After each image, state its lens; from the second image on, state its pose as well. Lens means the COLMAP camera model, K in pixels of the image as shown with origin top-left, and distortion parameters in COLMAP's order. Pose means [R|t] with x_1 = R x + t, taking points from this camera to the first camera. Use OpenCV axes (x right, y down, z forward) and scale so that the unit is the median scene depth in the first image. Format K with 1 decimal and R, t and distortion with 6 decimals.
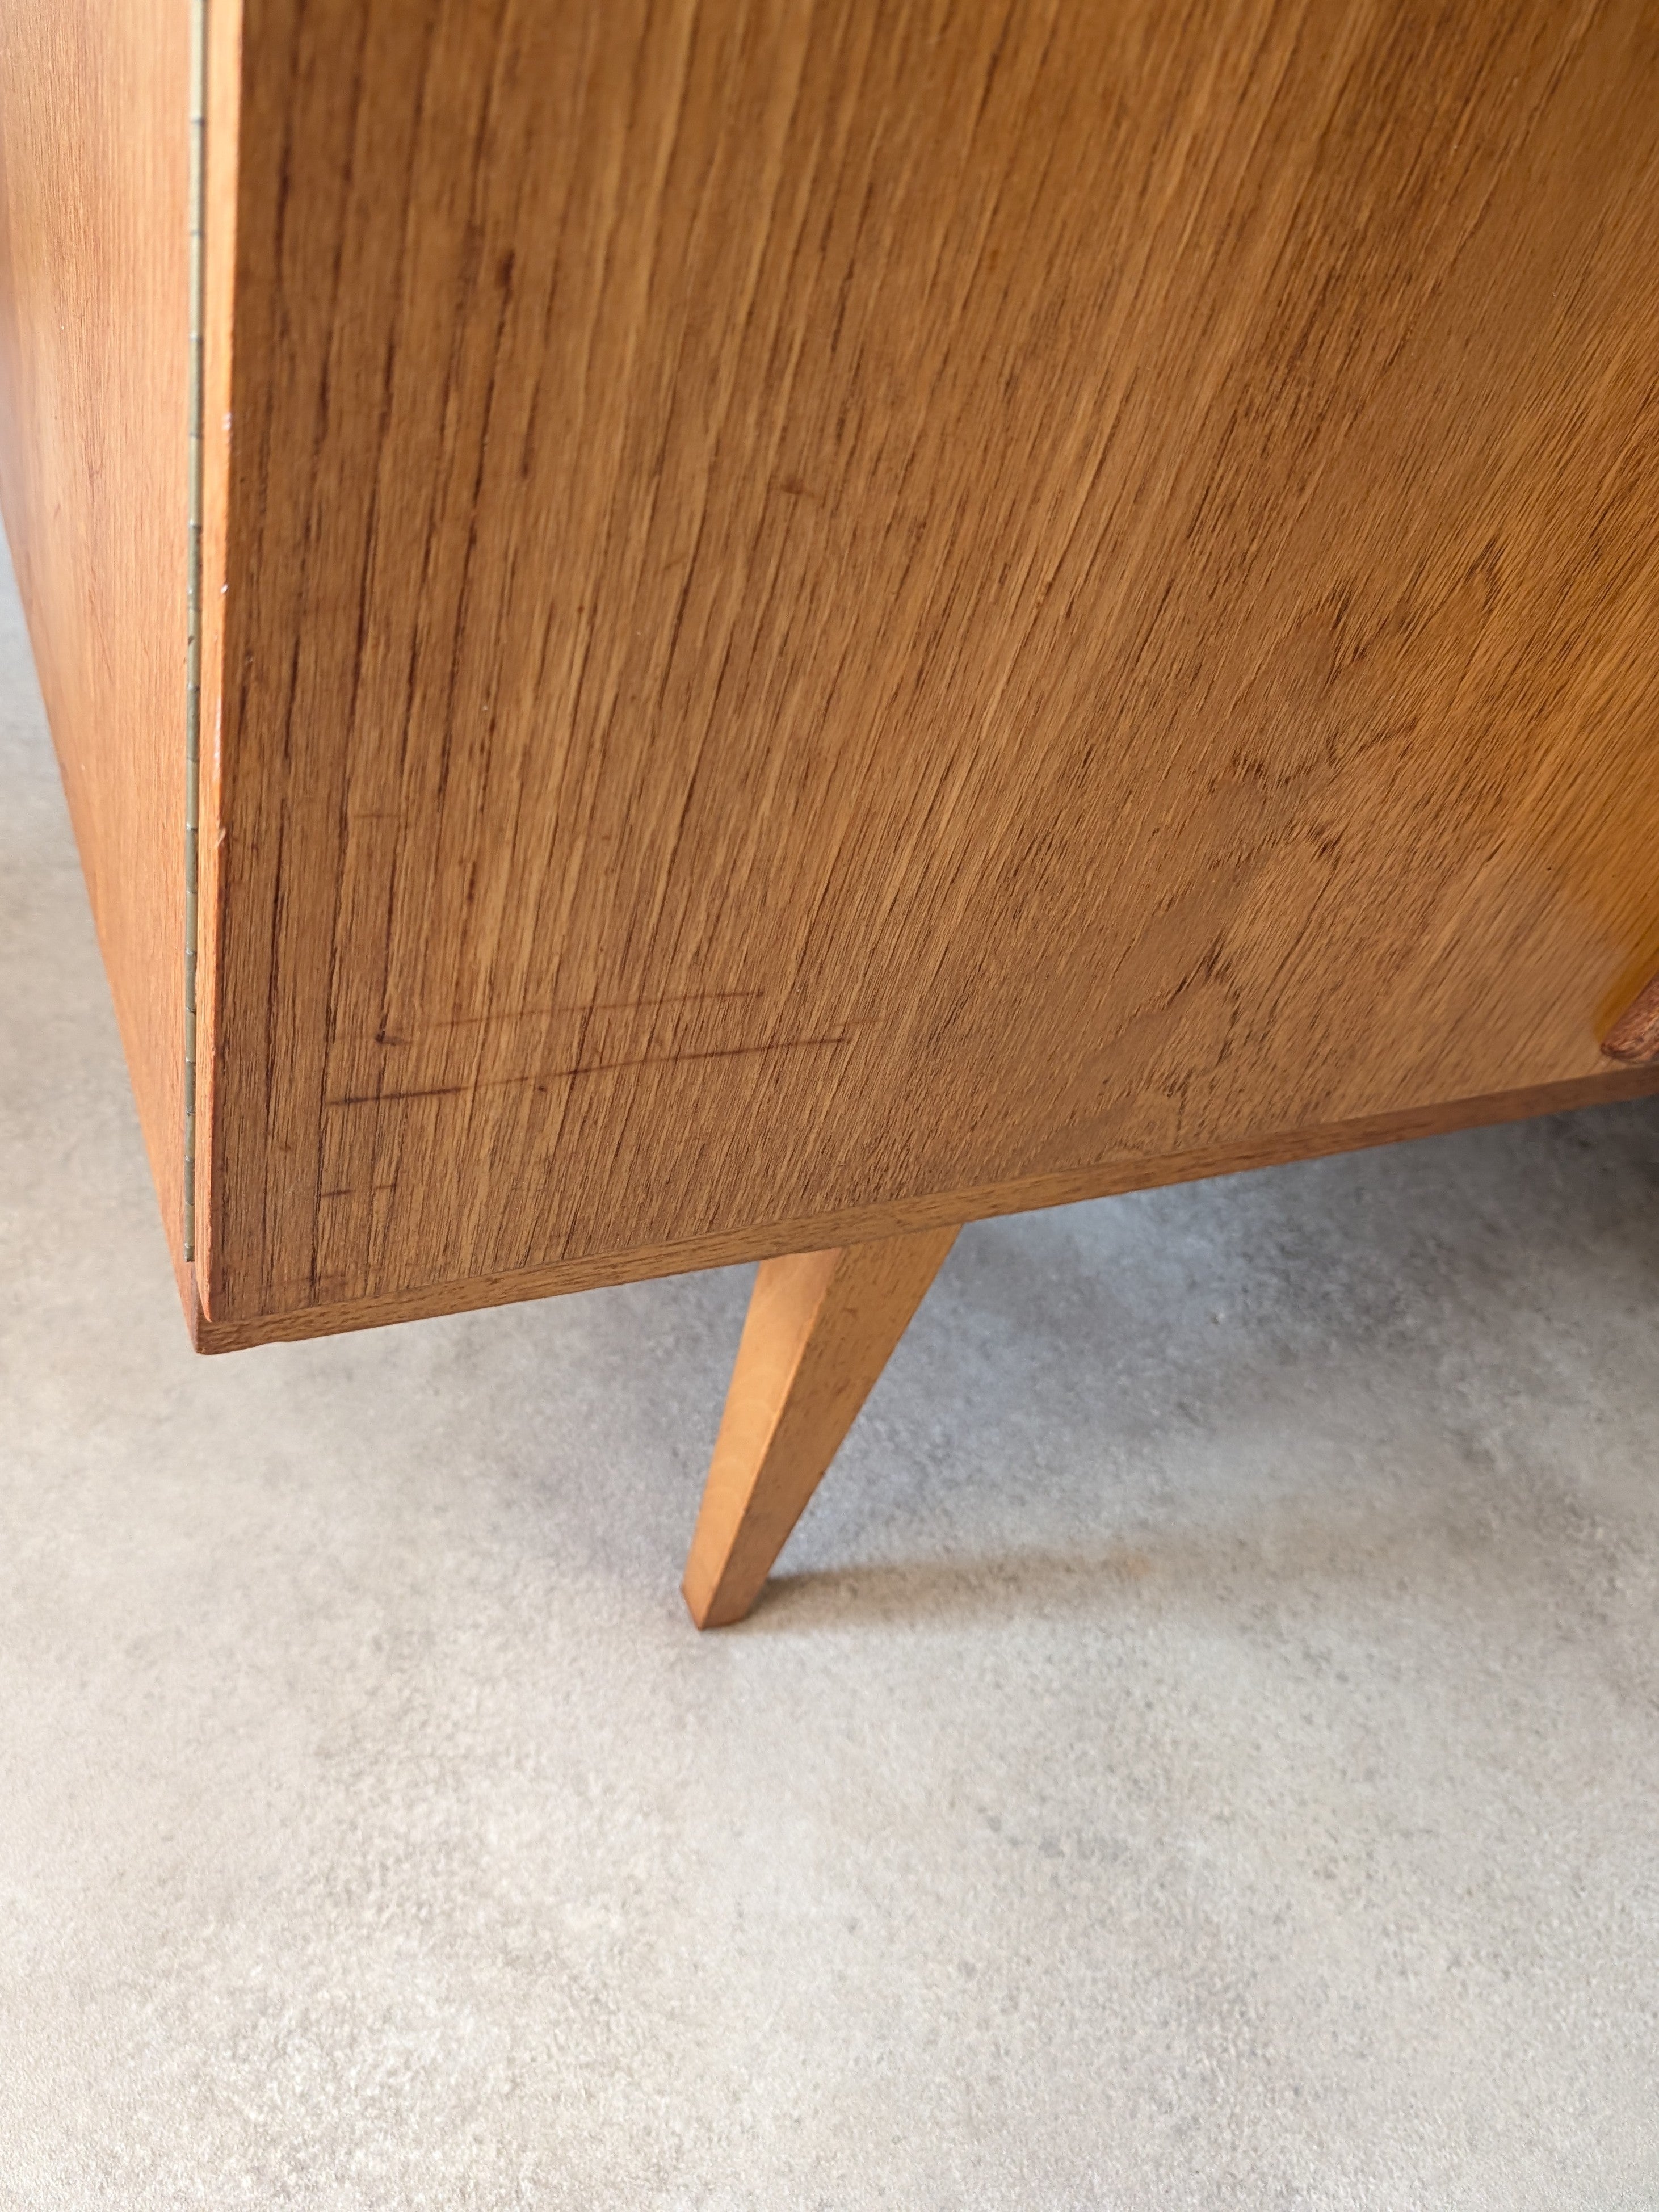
lens RADIAL K [[1700.9, 0, 771.8], [0, 1700.9, 1062.8], [0, 0, 1]] dist [-0.004588, -0.001414]
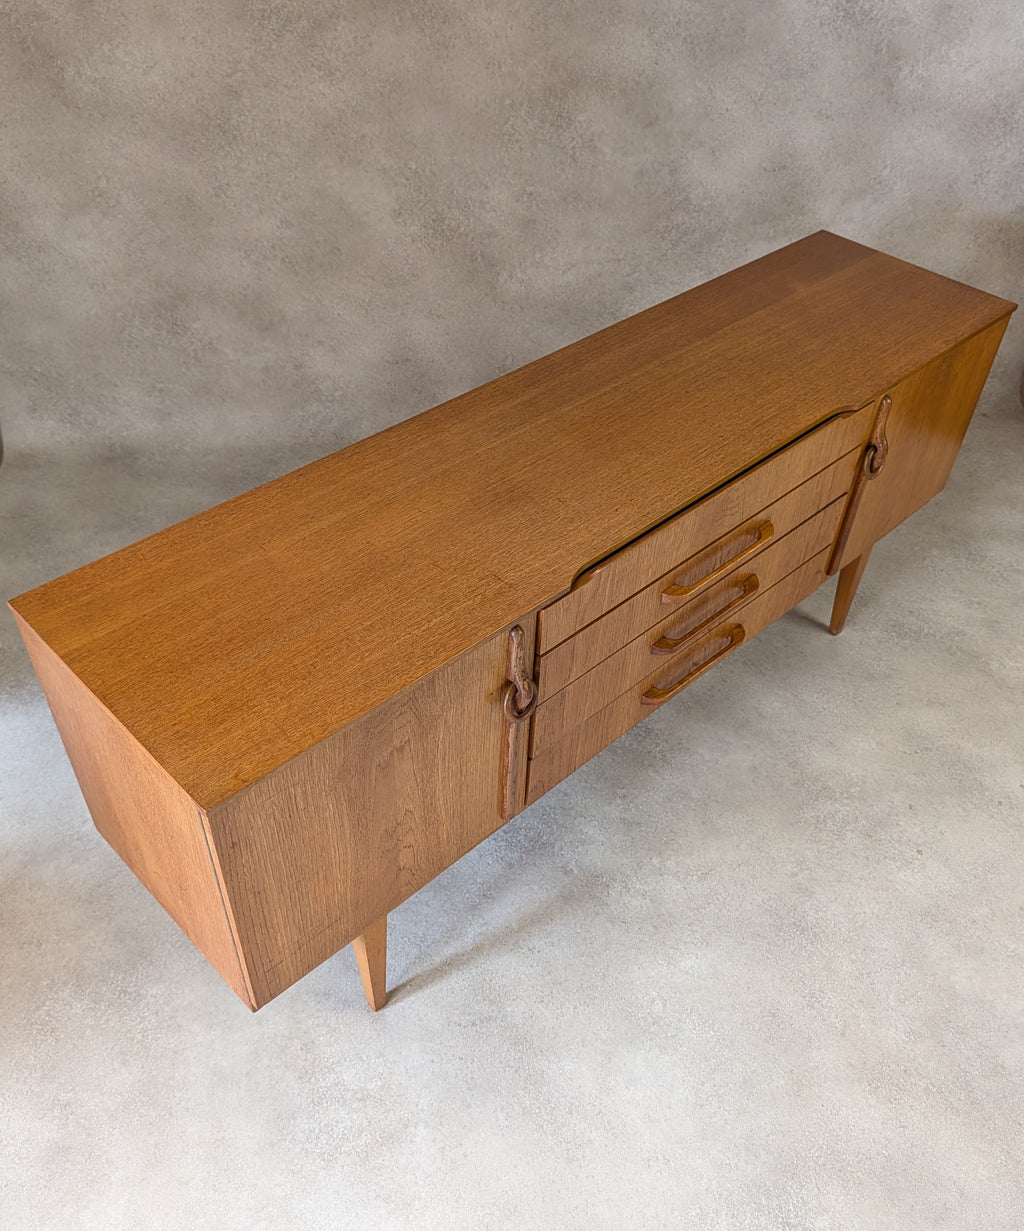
lens RADIAL K [[1075.0, 0, 514.2], [0, 1075.0, 652.4], [0, 0, 1]] dist [-0.007614, 0.007245]
pose [[0.916924, -0.383123, 0.111661, 0.557609], [0.376540, 0.923287, 0.075889, -0.963741], [-0.132170, -0.027539, 0.990844, -2.844168]]
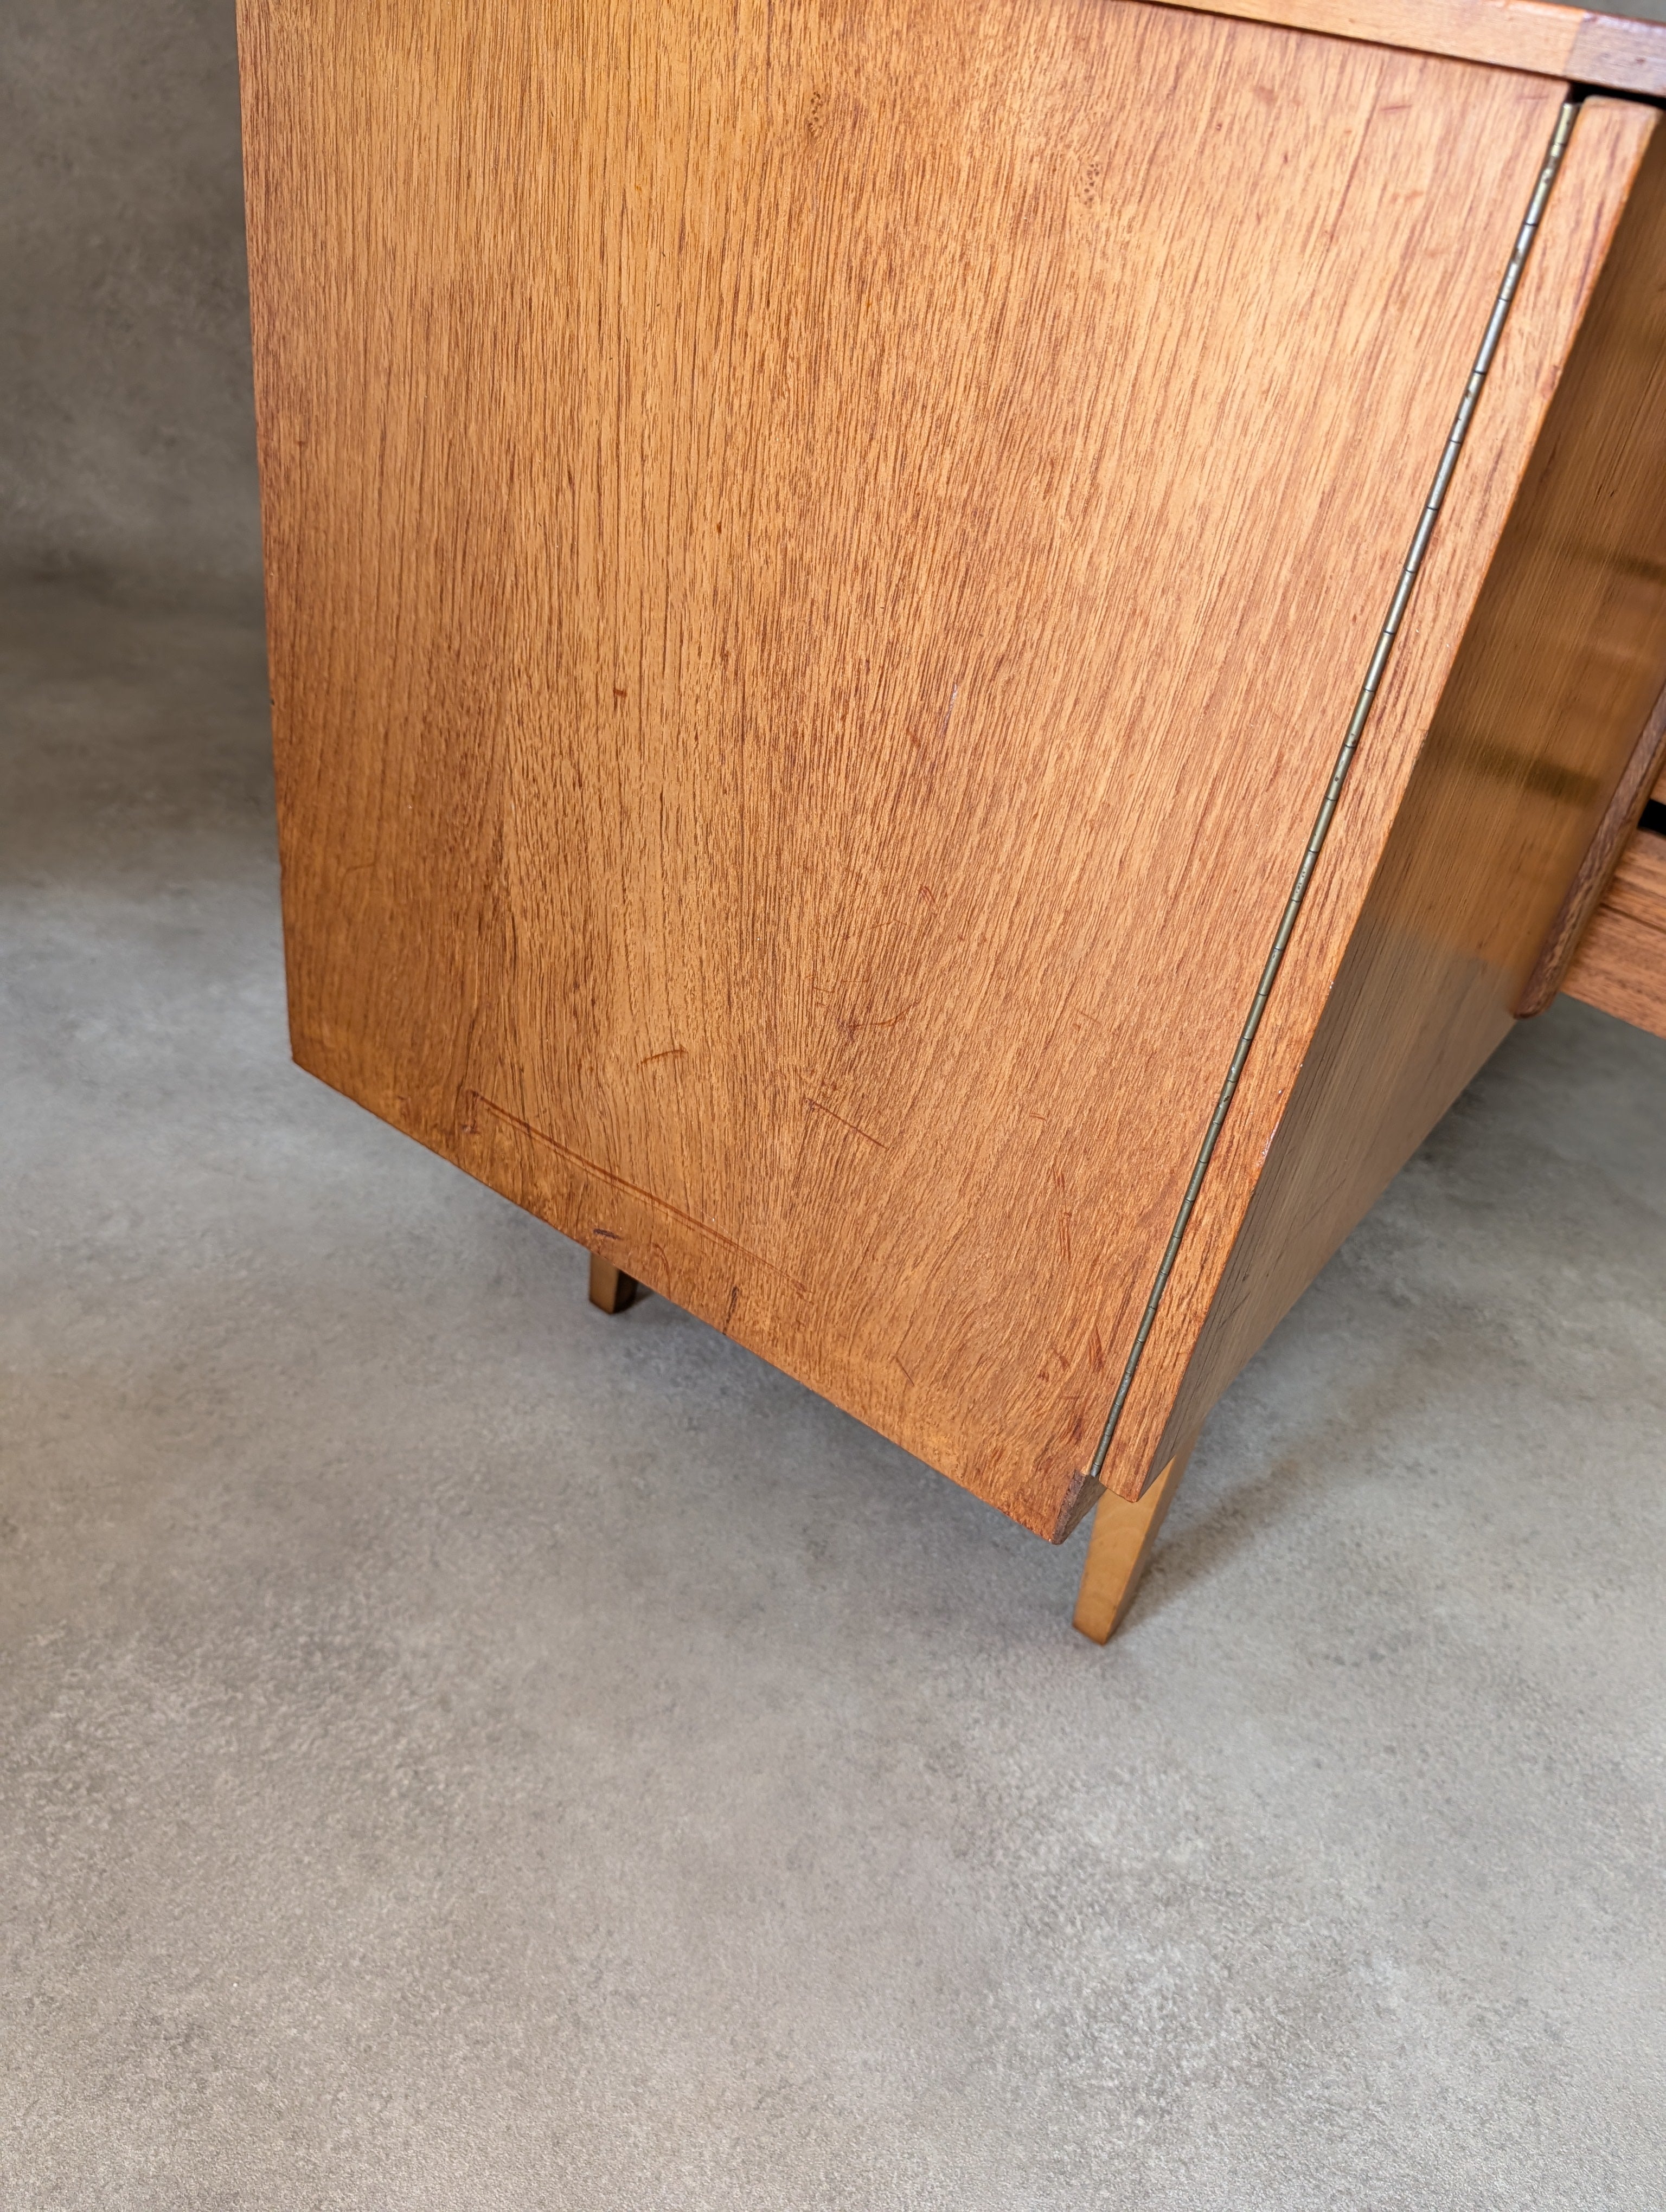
lens RADIAL K [[1618.2, 0, 856.4], [0, 1618.2, 1114.5], [0, 0, 1]] dist [-0.000617, -0.003800]
pose [[0.857557, -0.372406, 0.354836, -0.964314], [0.386393, 0.921724, 0.033541, -0.328667], [-0.339552, 0.108343, 0.934327, -0.343314]]
